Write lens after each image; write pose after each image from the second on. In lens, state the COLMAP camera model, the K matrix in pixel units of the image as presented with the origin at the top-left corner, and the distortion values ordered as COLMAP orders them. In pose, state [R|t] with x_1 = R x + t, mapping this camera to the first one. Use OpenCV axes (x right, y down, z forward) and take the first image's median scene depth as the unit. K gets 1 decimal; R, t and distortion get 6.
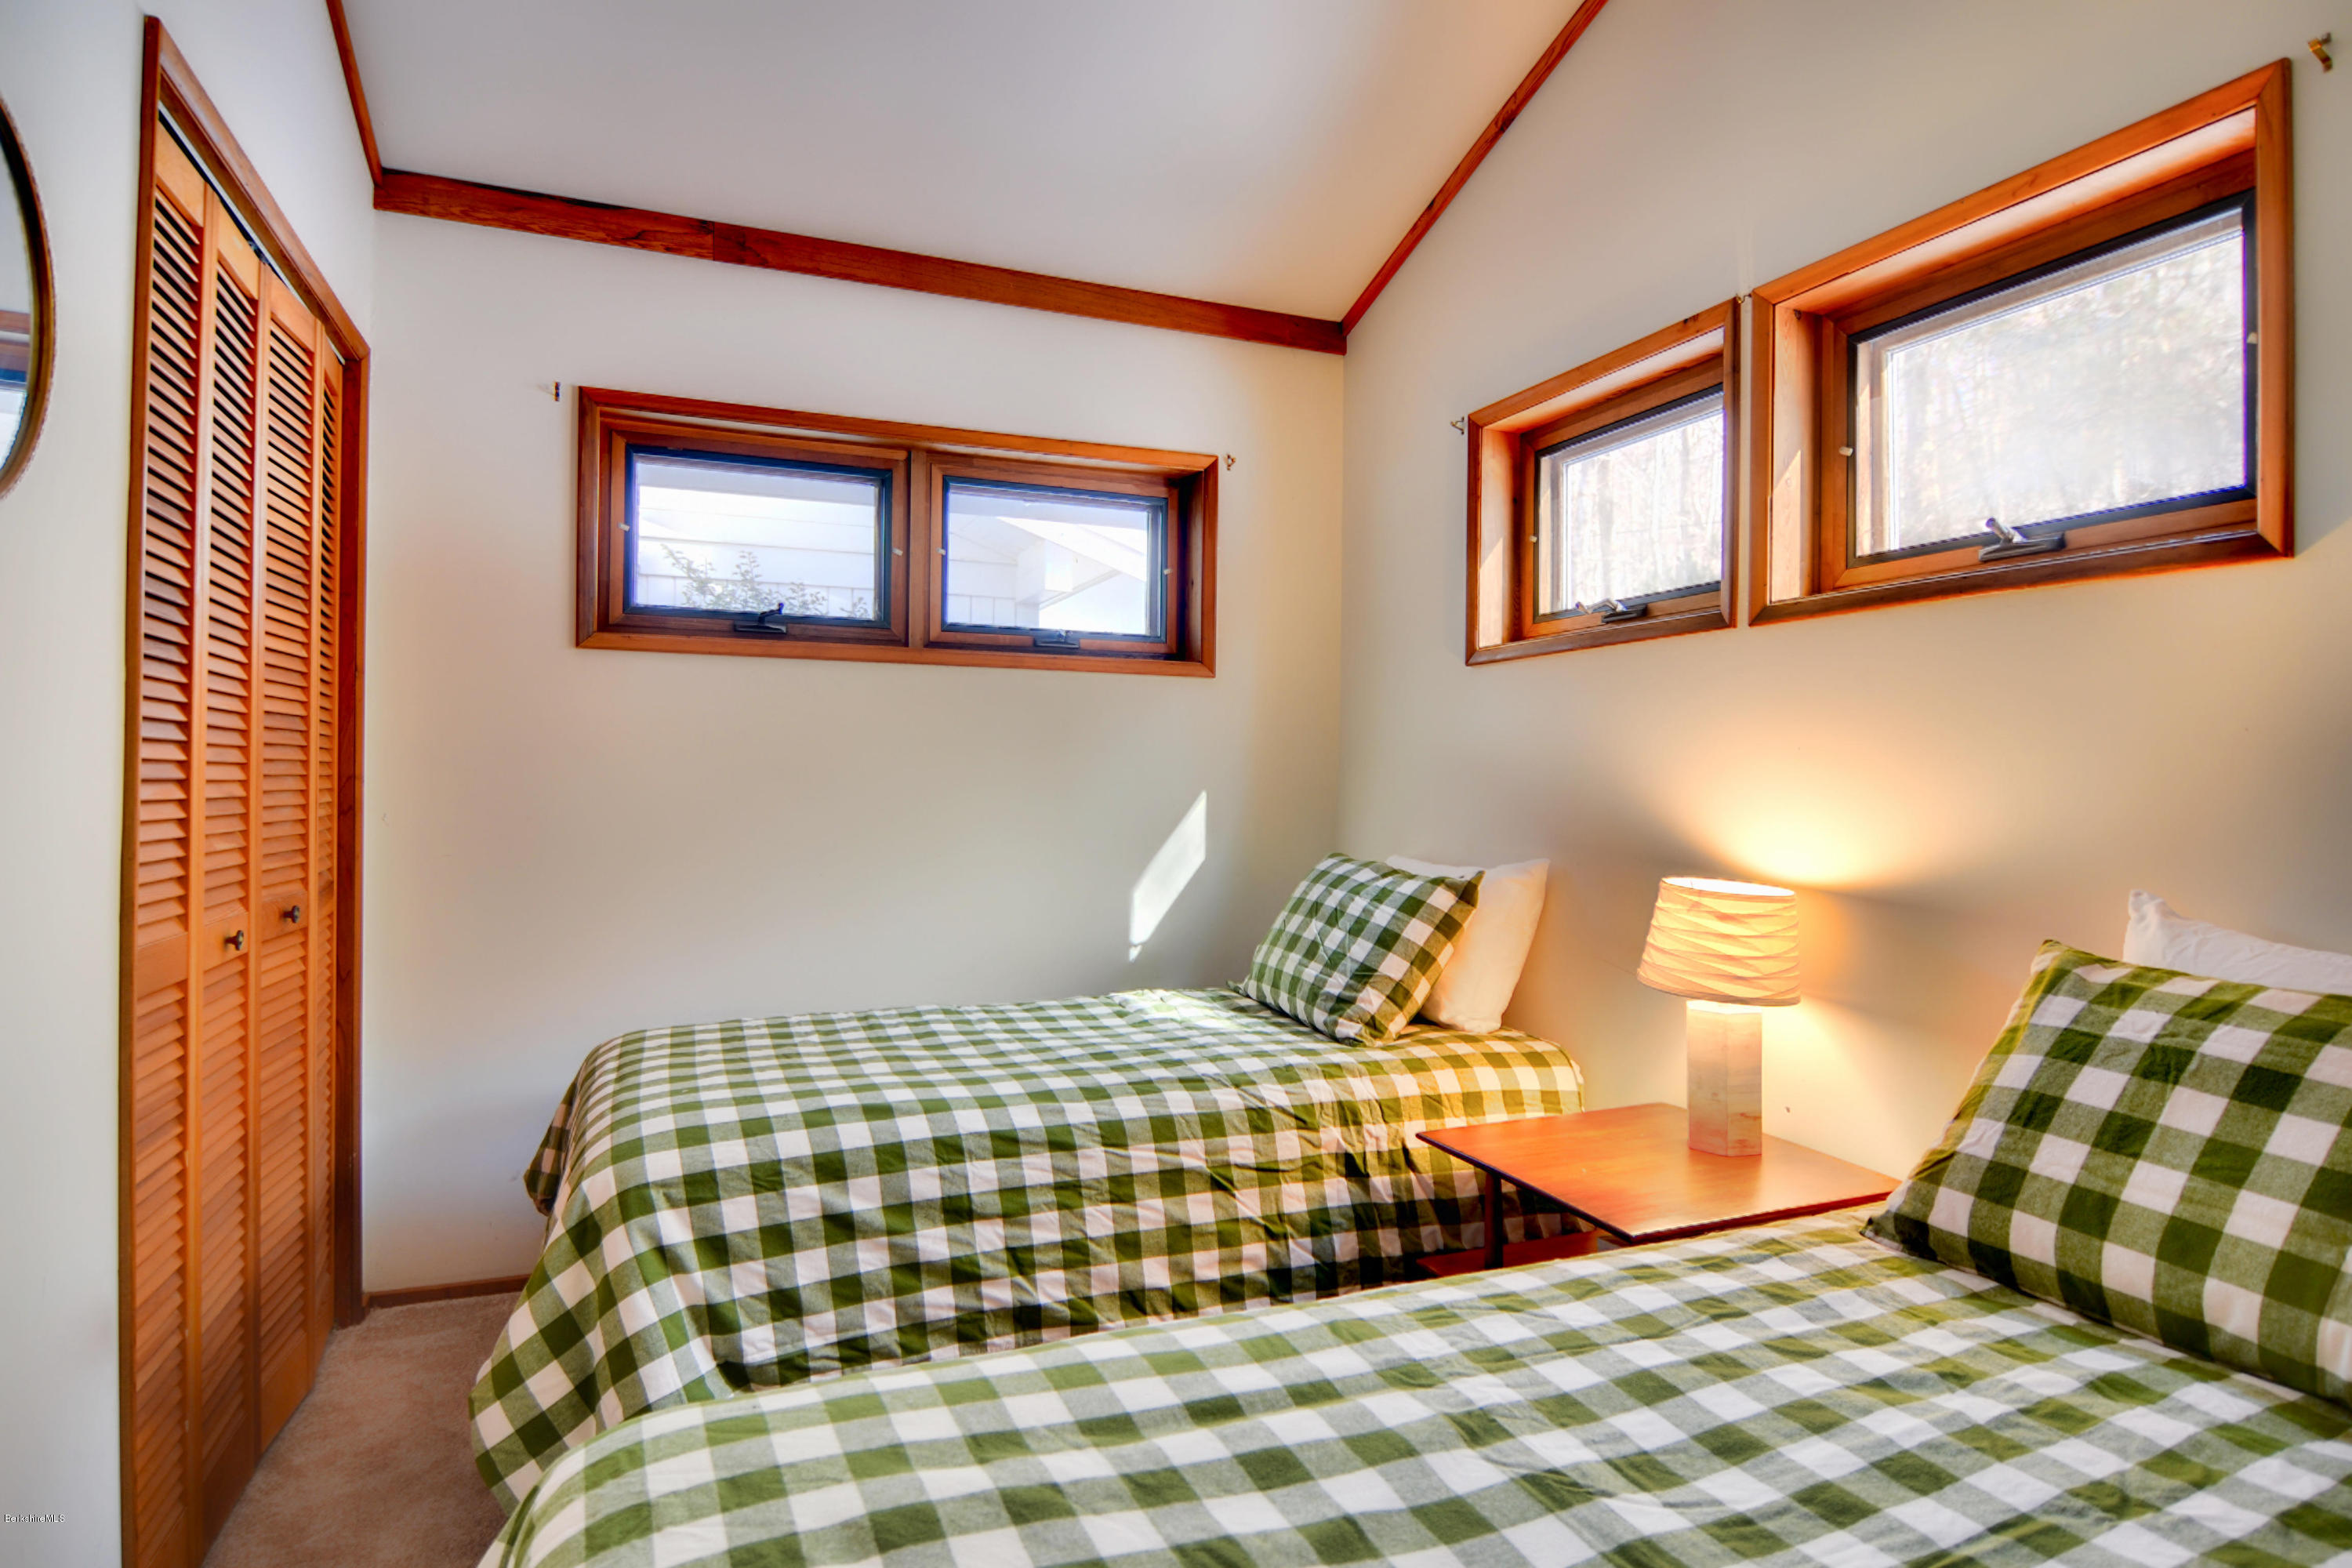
lens RADIAL K [[1278.1, 0, 1176.0], [0, 1278.1, 784.0], [0, 0, 1]] dist [-0.009735, -0.010572]
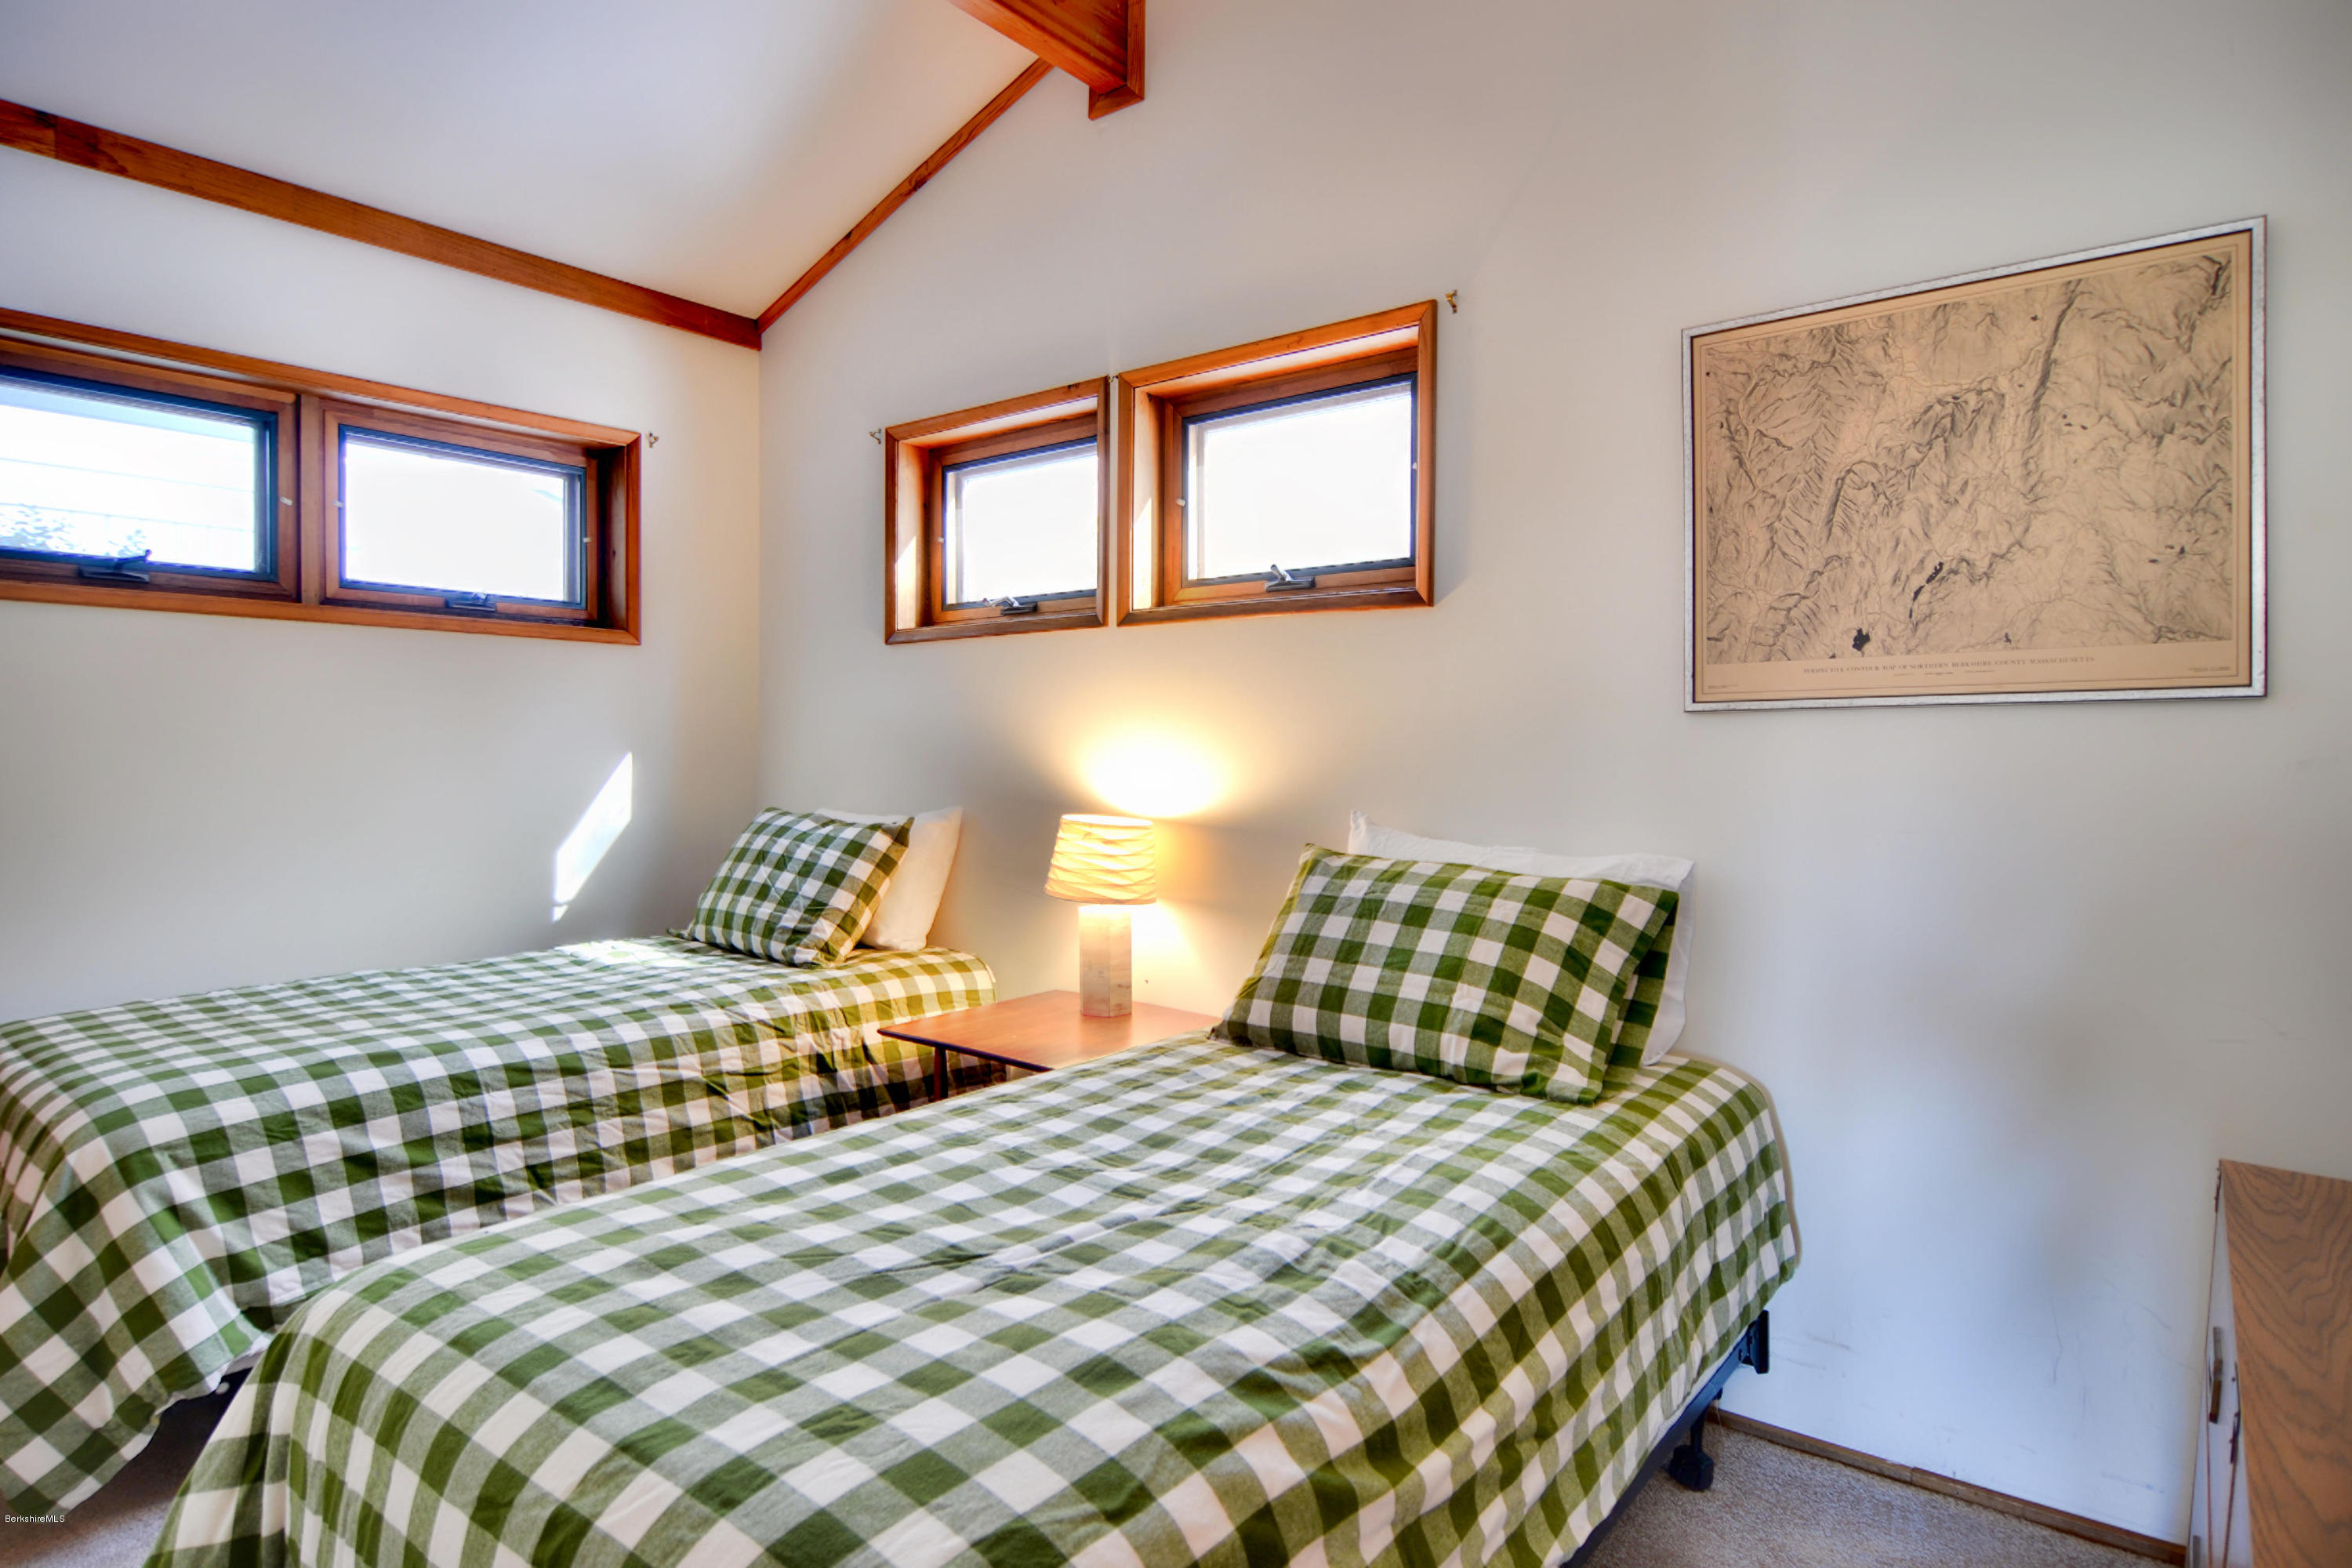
lens RADIAL K [[1278.1, 0, 1176.0], [0, 1278.1, 784.0], [0, 0, 1]] dist [-0.009735, -0.010572]
pose [[0.870553, -0.017881, 0.491750, -0.166360], [0.003930, 0.999560, 0.029388, 0.002566], [-0.492060, -0.023651, 0.870240, -0.211102]]
